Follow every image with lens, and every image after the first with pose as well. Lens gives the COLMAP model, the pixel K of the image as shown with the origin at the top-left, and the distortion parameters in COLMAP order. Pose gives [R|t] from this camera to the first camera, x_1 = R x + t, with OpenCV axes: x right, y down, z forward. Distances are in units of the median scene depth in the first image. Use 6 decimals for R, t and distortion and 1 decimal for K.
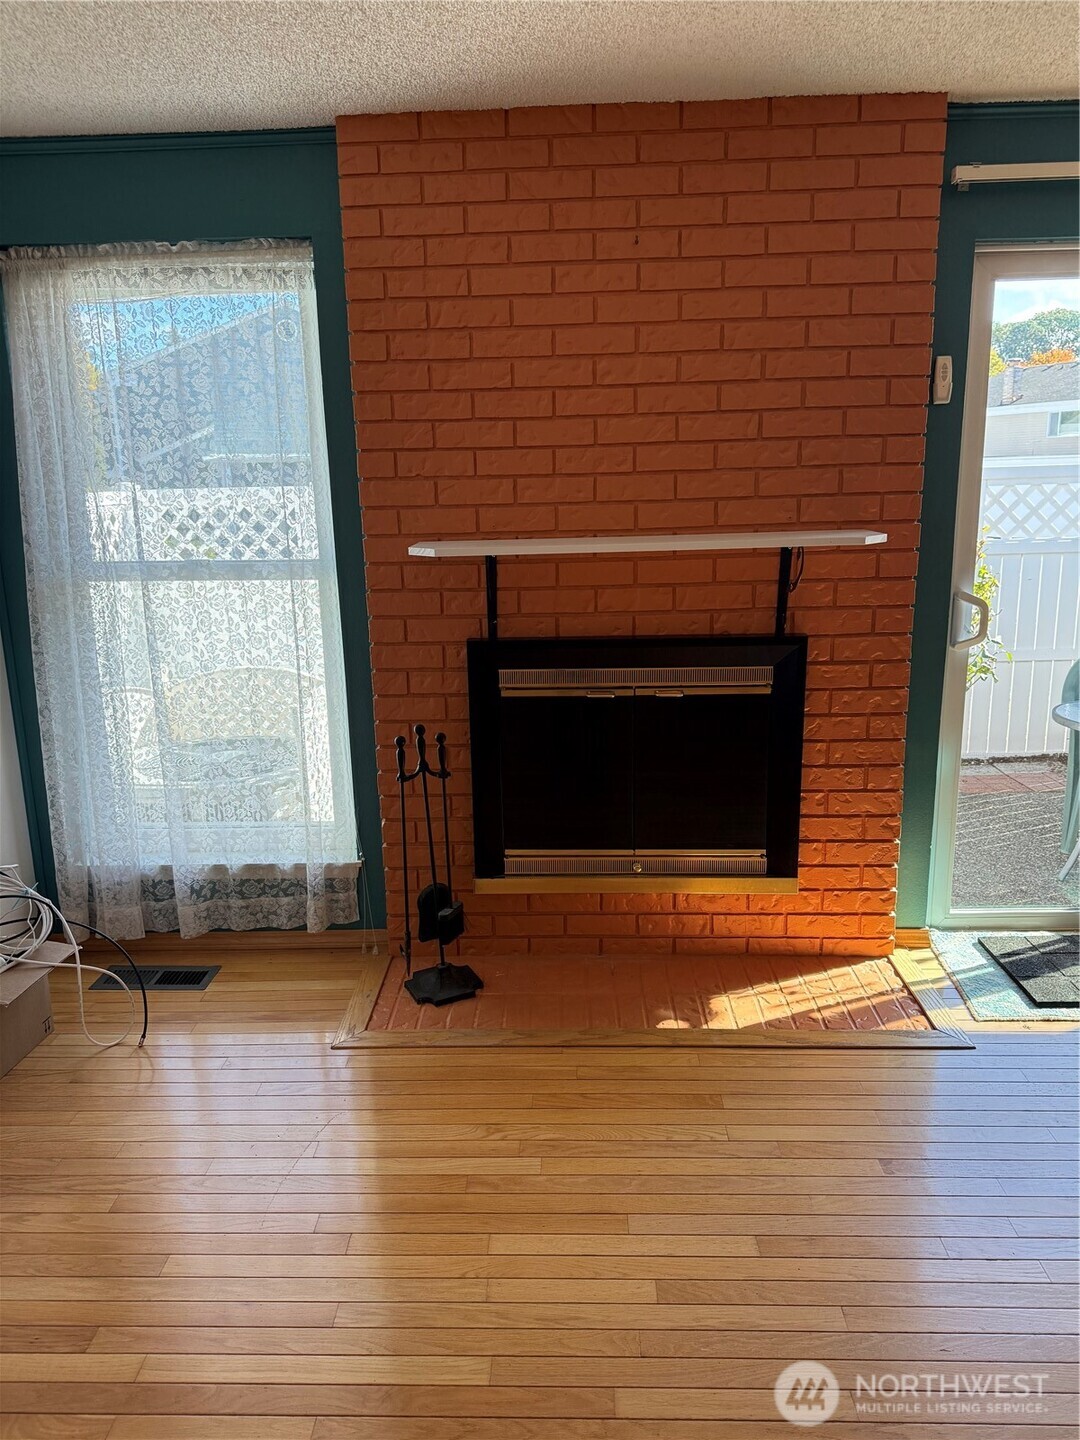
lens RADIAL K [[1010.4, 0, 536.9], [0, 1010.4, 722.4], [0, 0, 1]] dist [0.068818, -0.114381]
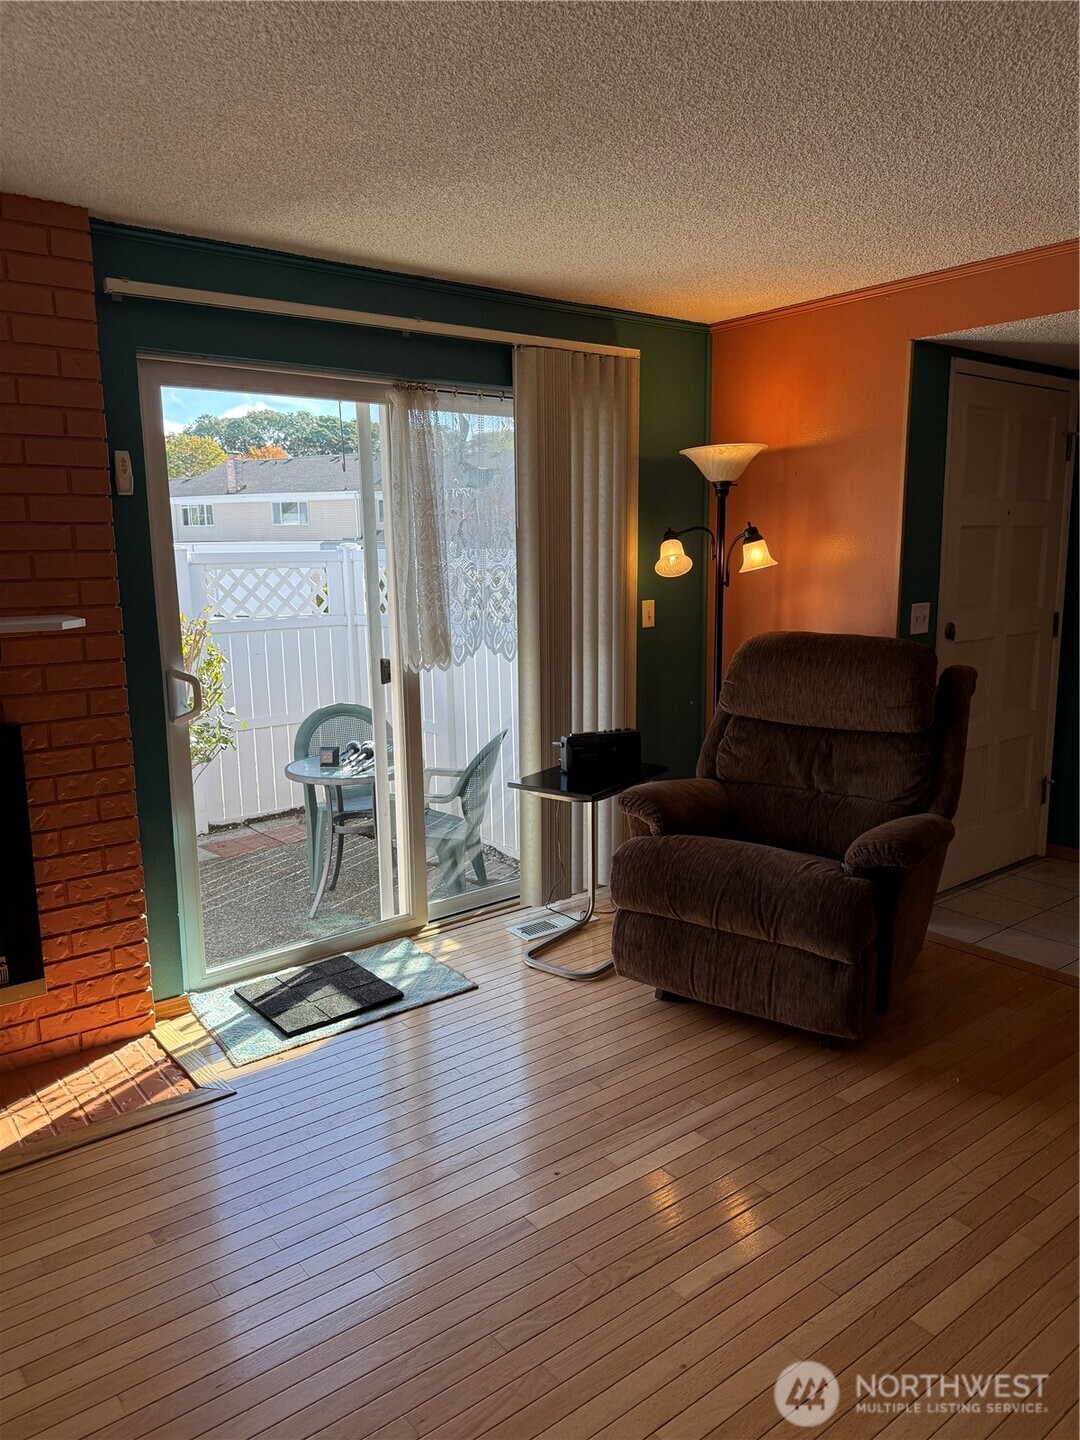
lens RADIAL K [[1004.1, 0, 542.8], [0, 1004.1, 727.7], [0, 0, 1]] dist [0.058053, -0.109487]
pose [[0.760973, -0.098172, 0.641313, 0.028243], [0.142963, 0.989562, -0.018155, 0.005645], [-0.632836, 0.105499, 0.767065, -0.046038]]
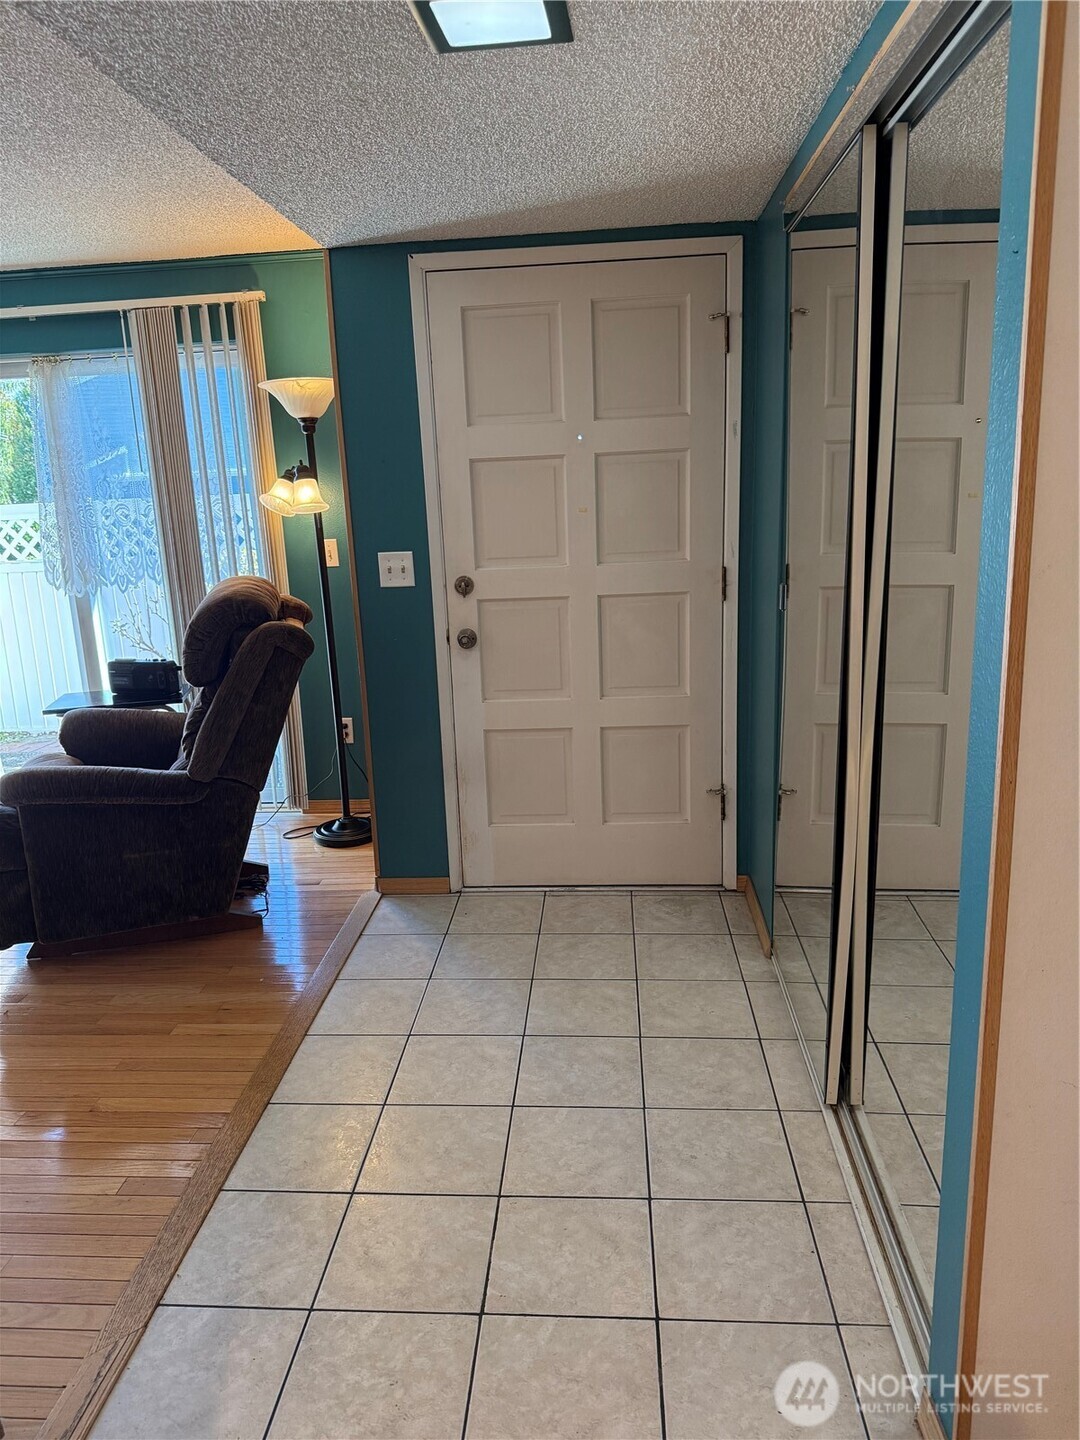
lens RADIAL K [[1004.1, 0, 542.8], [0, 1004.1, 727.7], [0, 0, 1]] dist [0.058053, -0.109487]
pose [[0.999427, -0.010017, -0.032333, 1.384101], [0.010479, 0.999845, 0.014159, 0.073924], [0.032186, -0.014490, 0.999377, -0.488076]]
